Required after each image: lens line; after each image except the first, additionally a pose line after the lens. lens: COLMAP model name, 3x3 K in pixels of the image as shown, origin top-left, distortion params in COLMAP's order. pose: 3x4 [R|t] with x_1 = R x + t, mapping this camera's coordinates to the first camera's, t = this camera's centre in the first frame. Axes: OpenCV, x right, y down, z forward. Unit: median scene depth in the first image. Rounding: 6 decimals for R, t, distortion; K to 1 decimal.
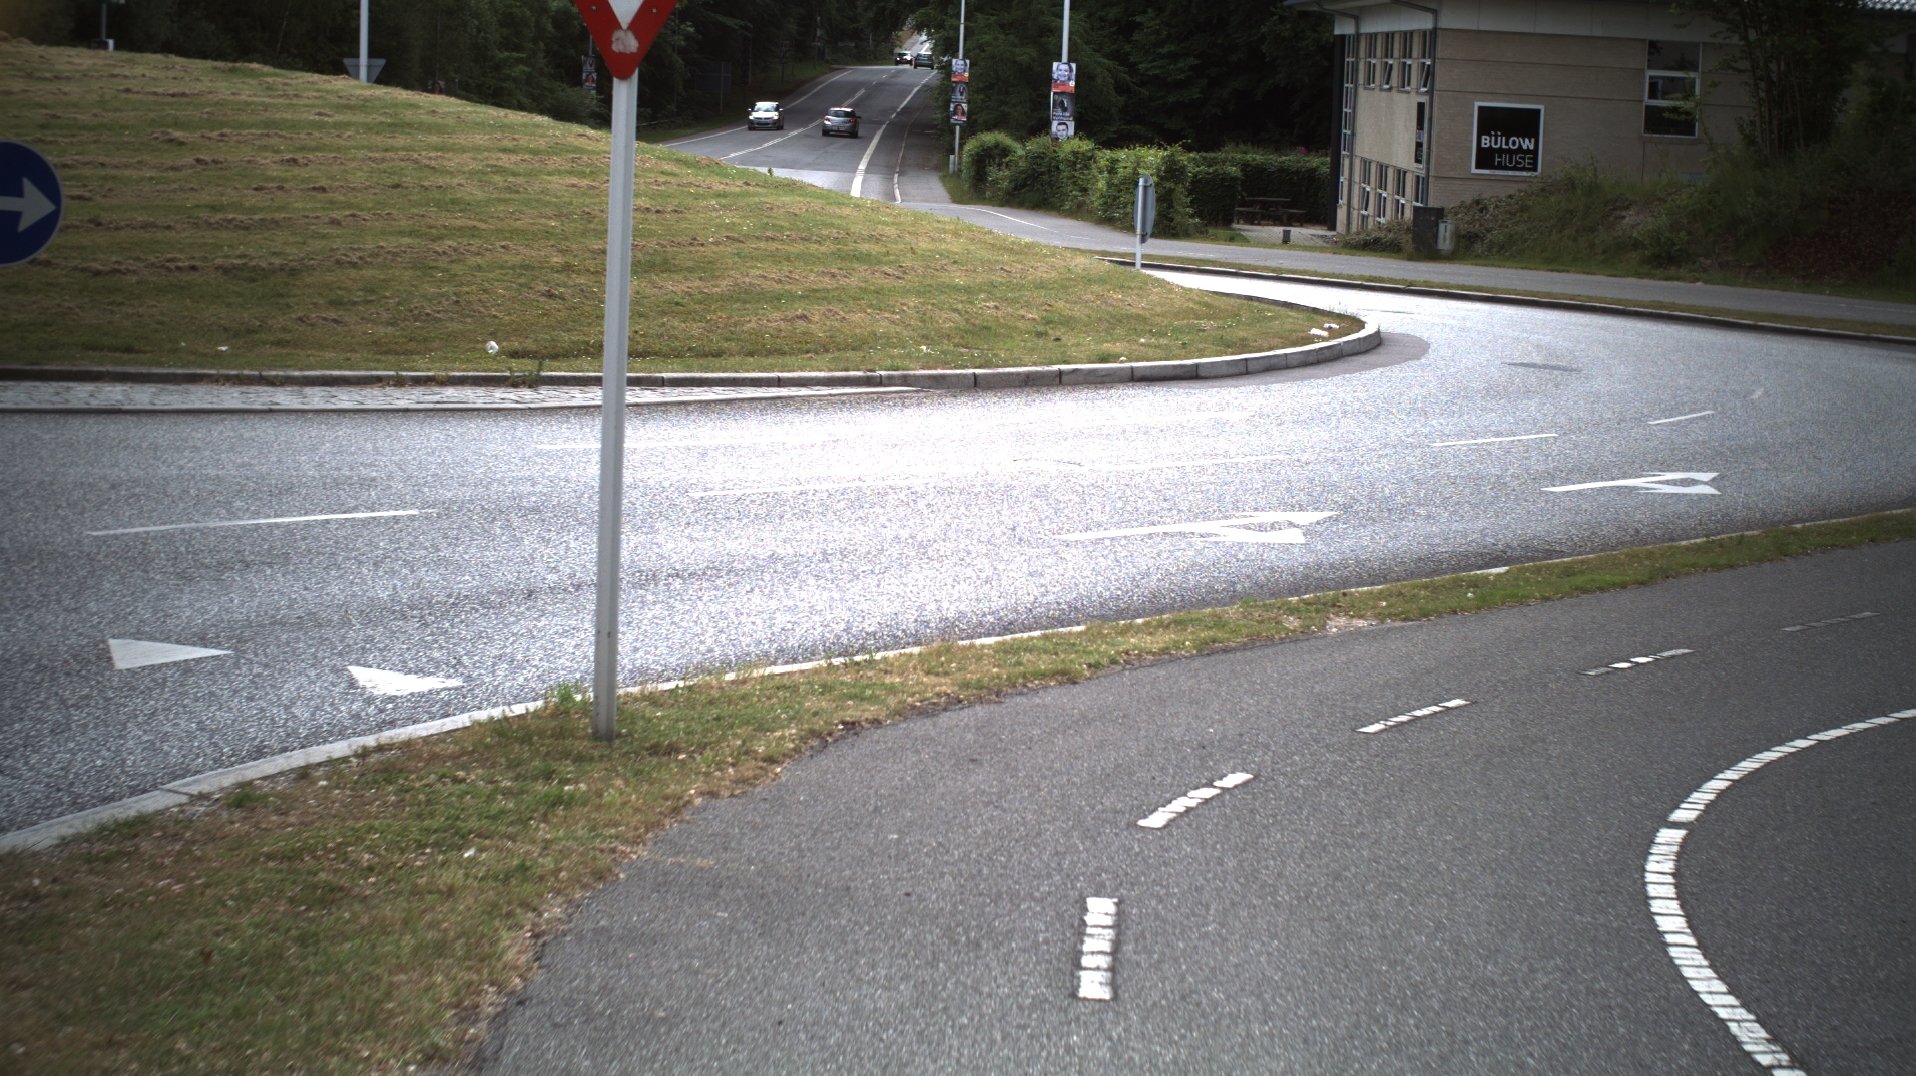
lens RADIAL K [[3301.2, 0, 950.7], [0, 3301.2, 539.7], [0, 0, 1]] dist [-0.258969, 0.000000]
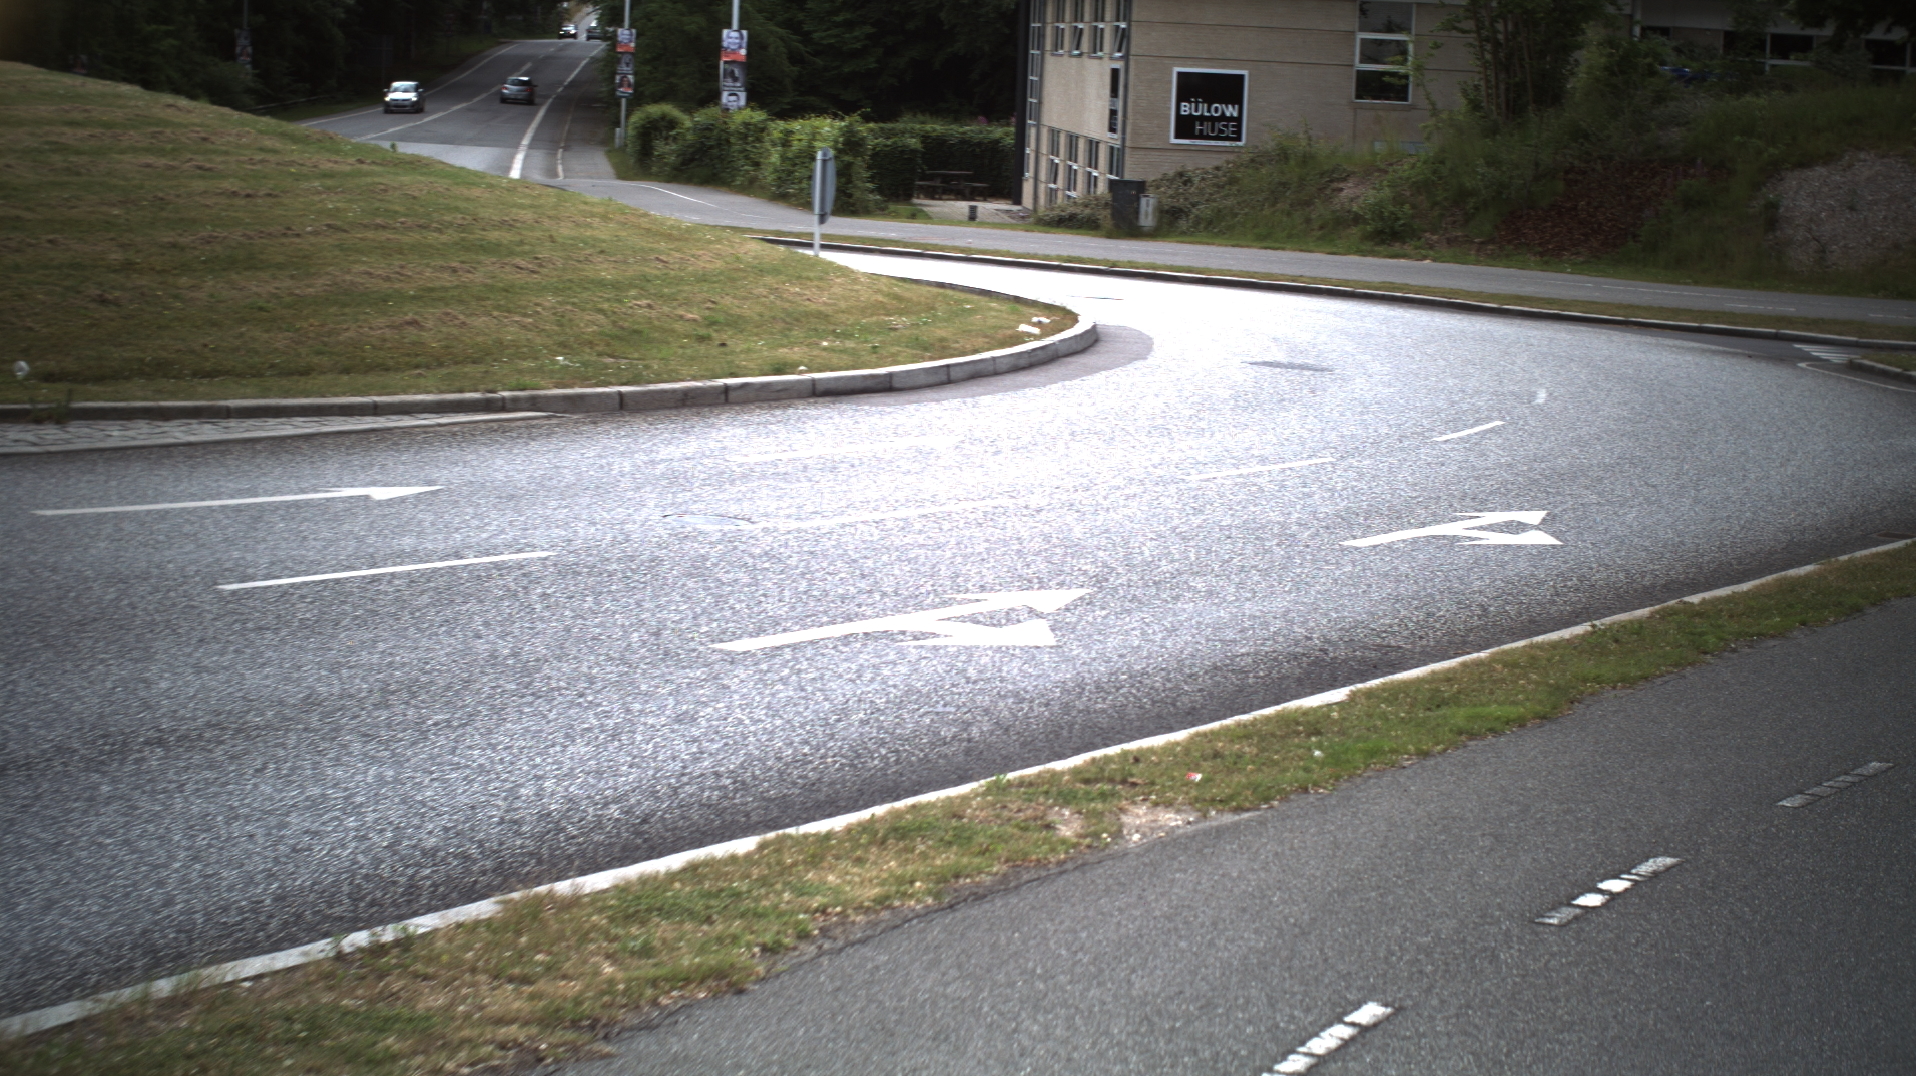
lens RADIAL K [[3301.2, 0, 976.6], [0, 3301.2, 529.5], [0, 0, 1]] dist [-0.258969, 0.000000]
pose [[0.994330, -0.013330, 0.105498, 0.007525], [0.012804, 0.999902, 0.005657, -0.017557], [-0.105563, -0.004274, 0.994403, 0.161343]]
